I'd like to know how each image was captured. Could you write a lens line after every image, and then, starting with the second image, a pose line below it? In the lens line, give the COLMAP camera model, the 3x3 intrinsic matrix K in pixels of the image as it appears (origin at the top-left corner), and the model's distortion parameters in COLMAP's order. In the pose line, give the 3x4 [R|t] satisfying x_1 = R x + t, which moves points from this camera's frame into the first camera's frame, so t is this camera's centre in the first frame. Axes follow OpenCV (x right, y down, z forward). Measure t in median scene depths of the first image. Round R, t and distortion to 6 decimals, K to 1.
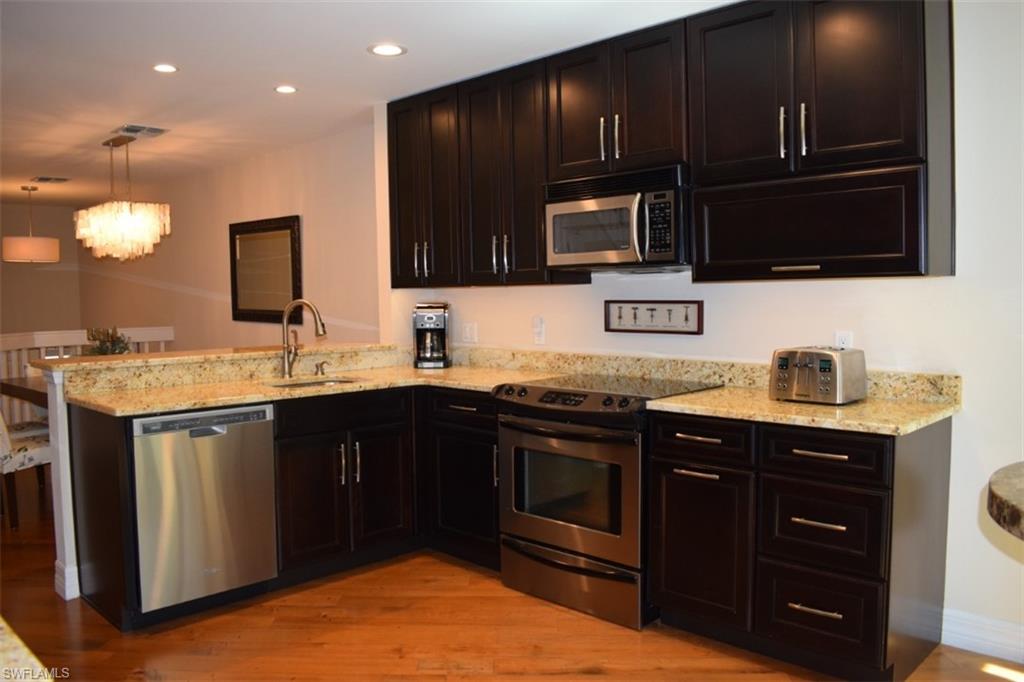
lens RADIAL K [[804.9, 0, 514.6], [0, 804.9, 339.7], [0, 0, 1]] dist [-0.084567, 0.006246]
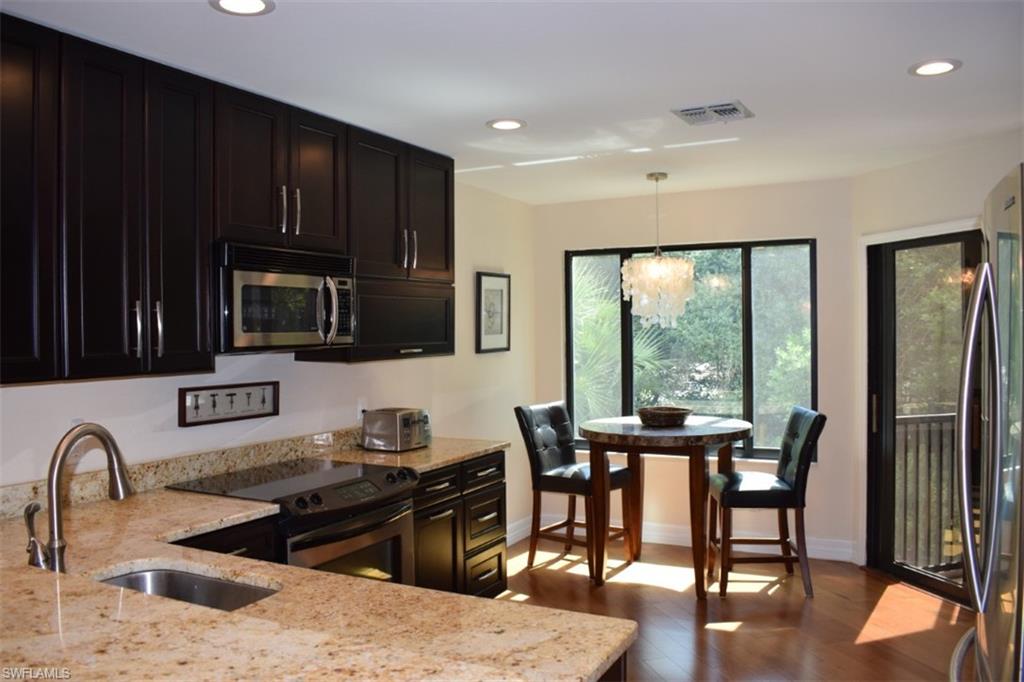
lens RADIAL K [[804.9, 0, 513.7], [0, 804.9, 340.0], [0, 0, 1]] dist [-0.084567, 0.006246]
pose [[-0.282133, 0.005335, 0.959361, -0.792038], [0.069326, 0.997484, 0.014840, -0.091822], [-0.956867, 0.070695, -0.281793, 0.959202]]
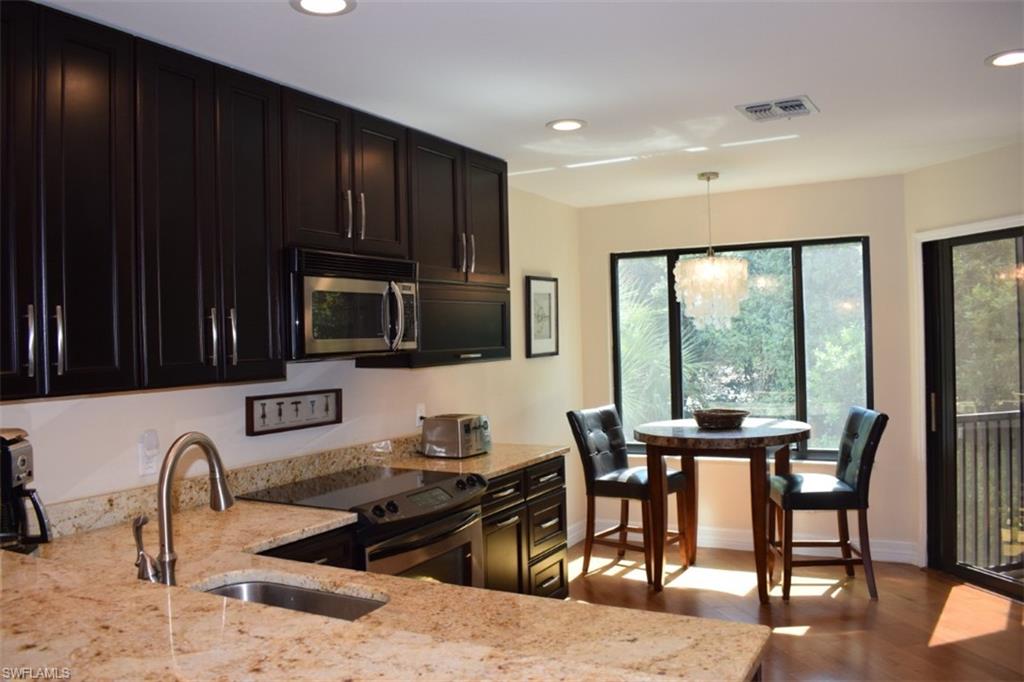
lens RADIAL K [[804.9, 0, 514.3], [0, 804.9, 341.4], [0, 0, 1]] dist [-0.084567, 0.006246]
pose [[-0.261120, 0.015692, 0.965179, -0.764477], [0.085929, 0.996276, 0.007049, -0.092562], [-0.961474, 0.084777, -0.261496, 1.009653]]
